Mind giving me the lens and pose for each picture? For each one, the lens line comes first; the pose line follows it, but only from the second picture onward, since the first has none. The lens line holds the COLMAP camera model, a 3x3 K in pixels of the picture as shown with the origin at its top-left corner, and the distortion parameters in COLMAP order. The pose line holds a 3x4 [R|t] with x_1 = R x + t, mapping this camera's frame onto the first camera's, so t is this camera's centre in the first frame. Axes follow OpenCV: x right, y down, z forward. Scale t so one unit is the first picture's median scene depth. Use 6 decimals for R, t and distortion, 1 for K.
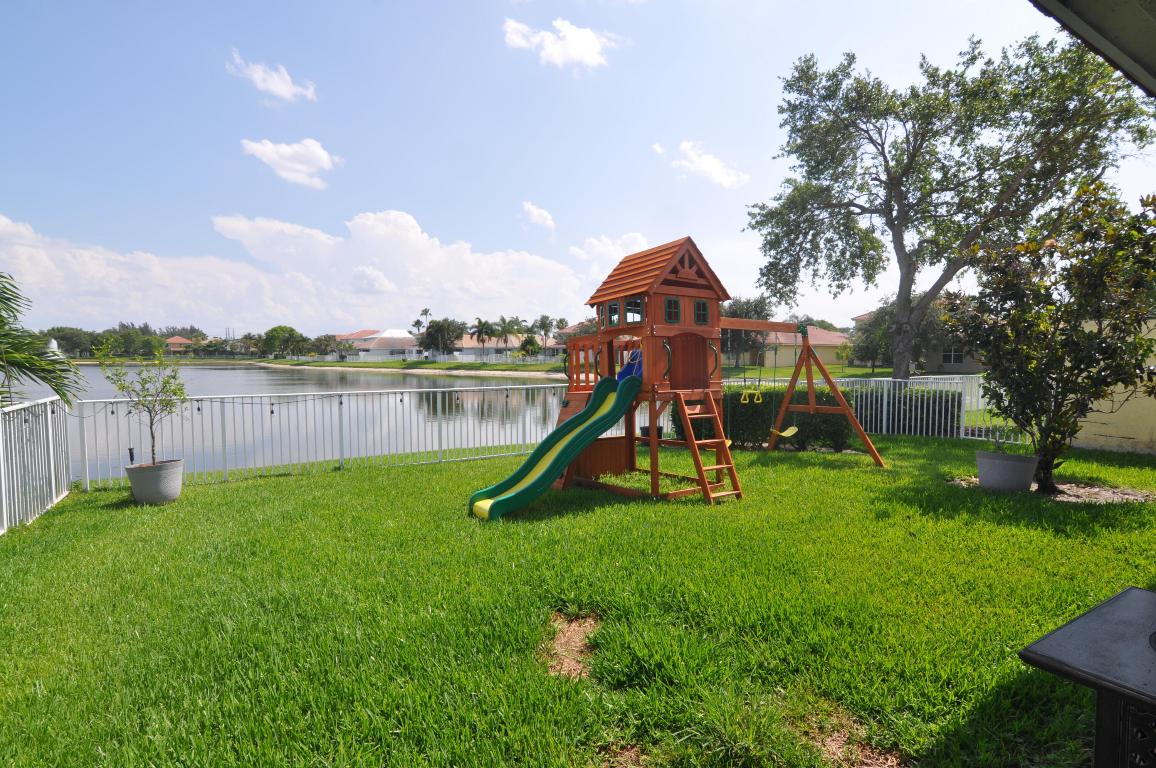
lens RADIAL K [[559.5, 0, 573.1], [0, 559.5, 388.3], [0, 0, 1]] dist [-0.021177, 0.001496]
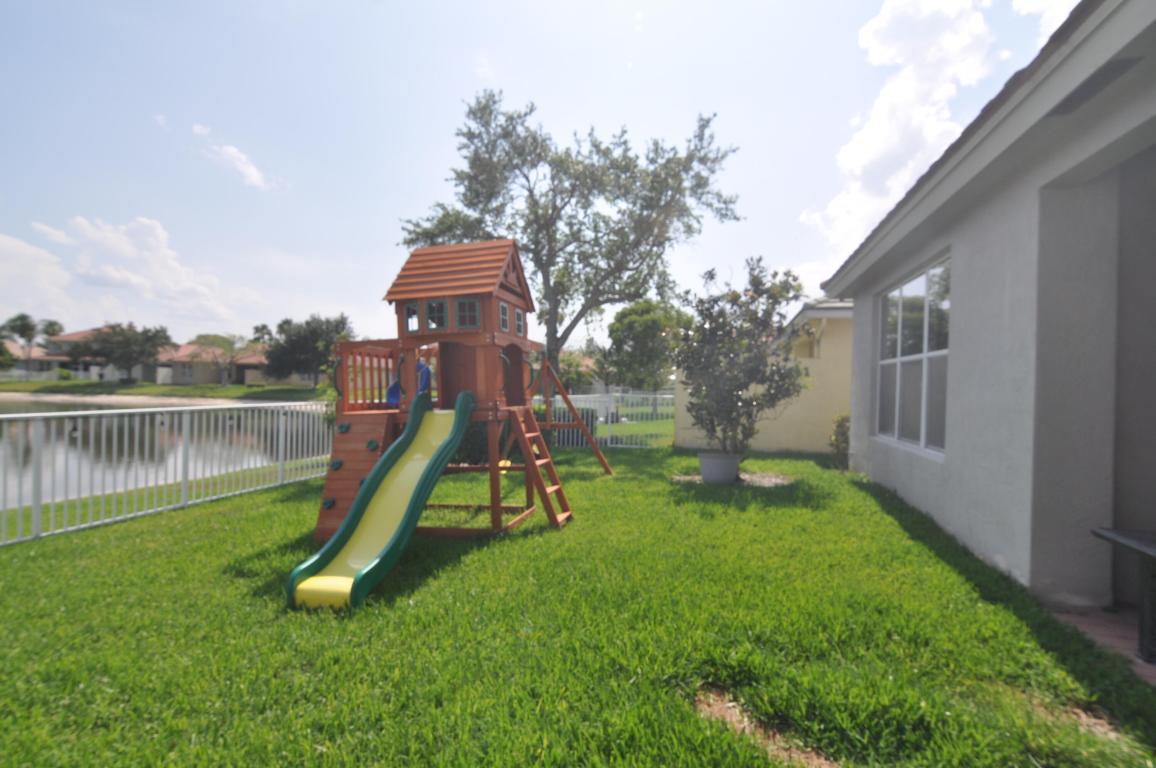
lens RADIAL K [[559.5, 0, 573.1], [0, 559.5, 388.3], [0, 0, 1]] dist [-0.021177, 0.001496]
pose [[0.719060, 0.011736, 0.694849, -0.178955], [0.017954, 0.999210, -0.035457, 0.003100], [-0.694716, 0.037971, 0.718281, 0.143870]]
